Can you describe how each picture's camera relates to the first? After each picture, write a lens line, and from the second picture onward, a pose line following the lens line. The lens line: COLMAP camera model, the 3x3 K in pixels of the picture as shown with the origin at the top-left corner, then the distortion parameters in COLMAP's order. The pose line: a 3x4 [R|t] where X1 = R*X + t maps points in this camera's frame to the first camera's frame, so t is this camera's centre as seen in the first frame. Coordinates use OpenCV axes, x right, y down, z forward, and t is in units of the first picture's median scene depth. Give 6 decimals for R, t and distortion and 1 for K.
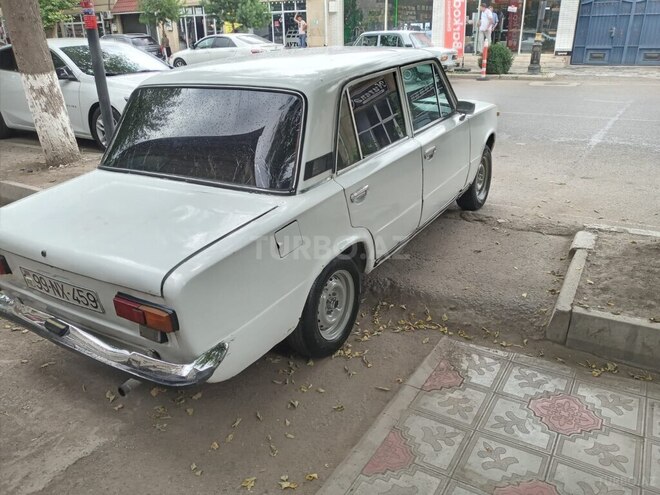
lens RADIAL K [[521.4, 0, 330.0], [0, 521.4, 247.5], [0, 0, 1]] dist [0.059879, -0.139175]
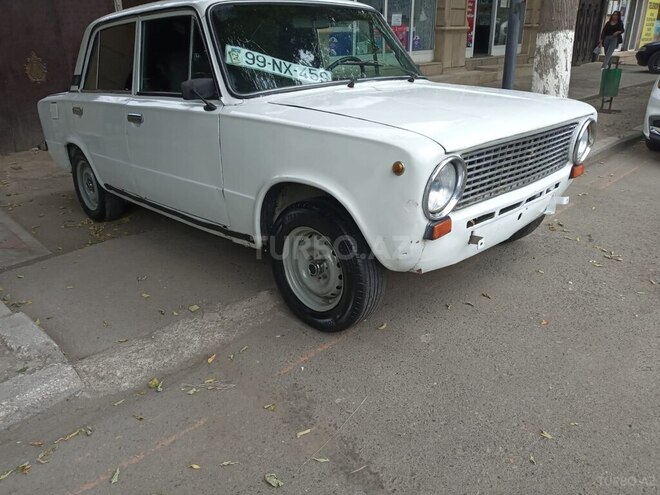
lens RADIAL K [[522.0, 0, 332.7], [0, 522.0, 246.1], [0, 0, 1]] dist [0.018261, -0.035398]
pose [[-0.247266, 0.382195, -0.890386, 1.156468], [-0.349378, 0.821937, 0.449838, -0.615148], [0.903767, 0.422311, -0.069707, 1.739962]]
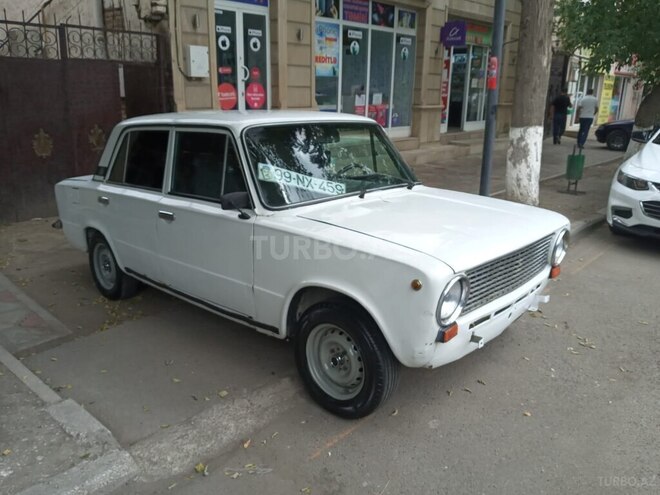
lens RADIAL K [[531.4, 0, 326.6], [0, 531.4, 241.4], [0, 0, 1]] dist [0.040467, -0.114894]
pose [[-0.205286, 0.282622, -0.937007, 1.285864], [-0.380528, 0.859019, 0.342468, -0.712308], [0.901696, 0.426861, -0.068799, 1.632050]]
